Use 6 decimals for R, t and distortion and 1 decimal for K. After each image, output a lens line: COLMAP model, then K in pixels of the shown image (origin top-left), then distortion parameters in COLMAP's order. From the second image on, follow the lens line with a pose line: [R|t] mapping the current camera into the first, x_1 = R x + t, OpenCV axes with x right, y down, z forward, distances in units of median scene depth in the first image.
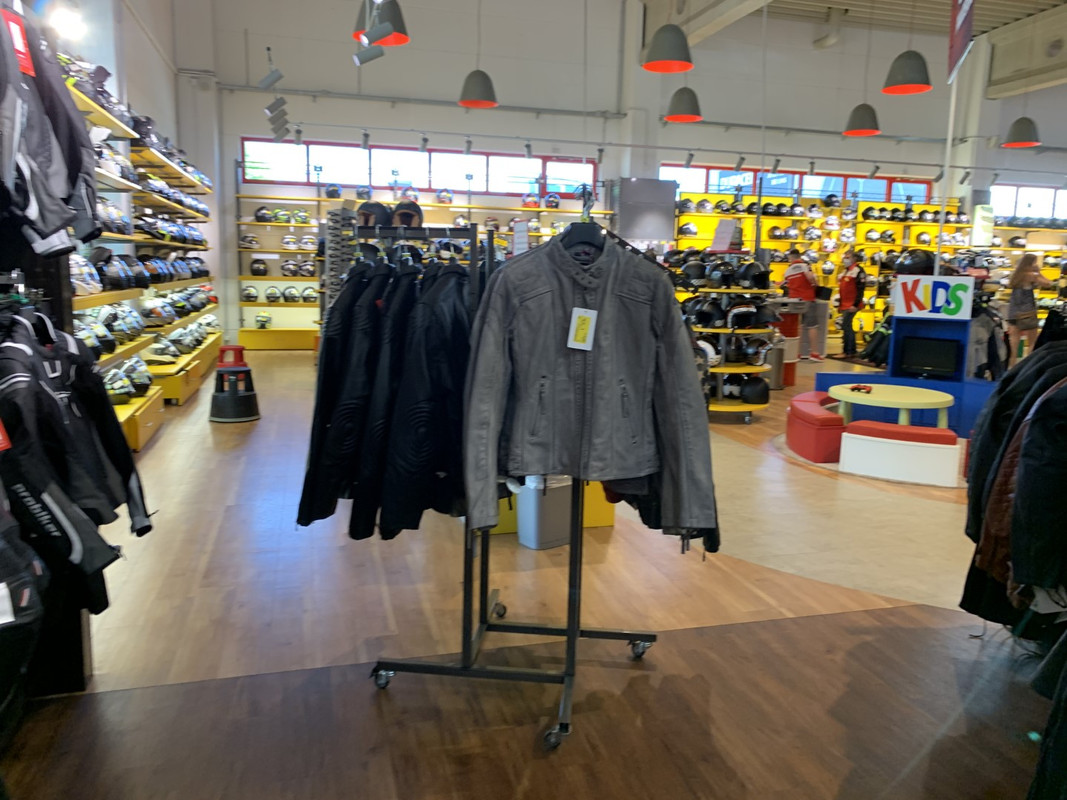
lens RADIAL K [[828.6, 0, 533.5], [0, 828.6, 400.0], [0, 0, 1]] dist [0.012151, -0.010297]
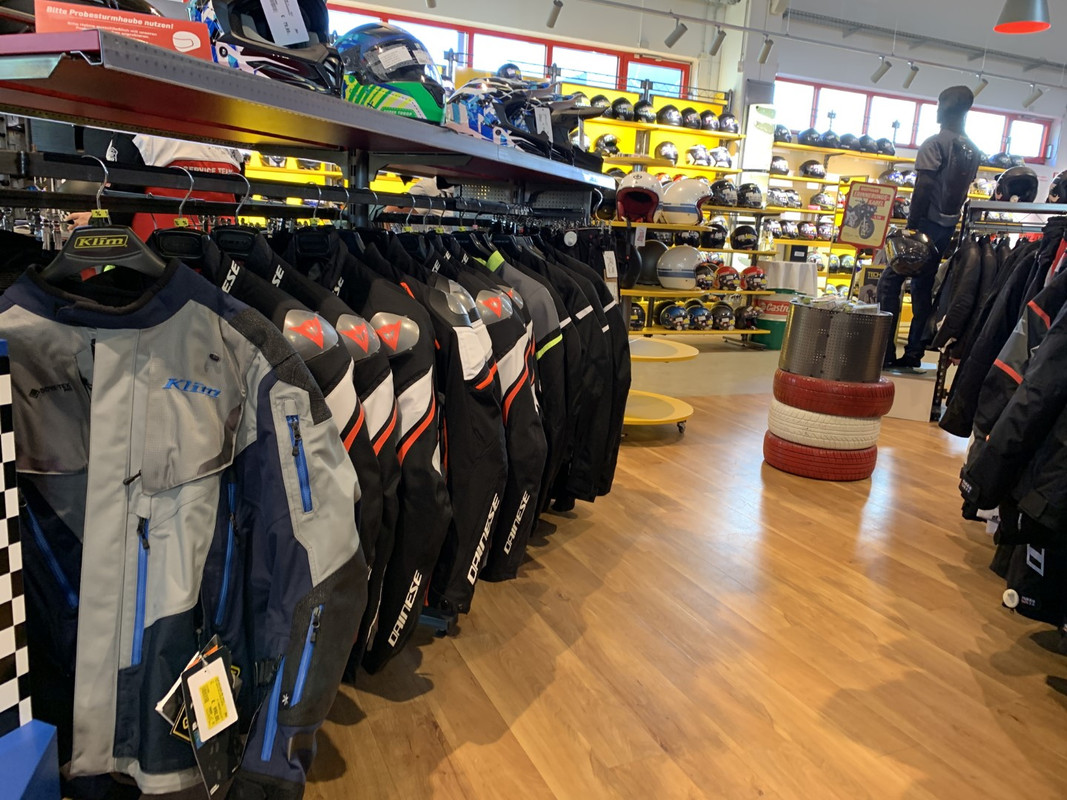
lens RADIAL K [[828.6, 0, 533.5], [0, 828.6, 400.0], [0, 0, 1]] dist [0.012151, -0.010297]
pose [[0.987635, 0.001286, 0.156768, 0.268150], [-0.010844, 0.998131, 0.060133, -0.044093], [-0.156398, -0.061089, 0.985803, 0.382500]]
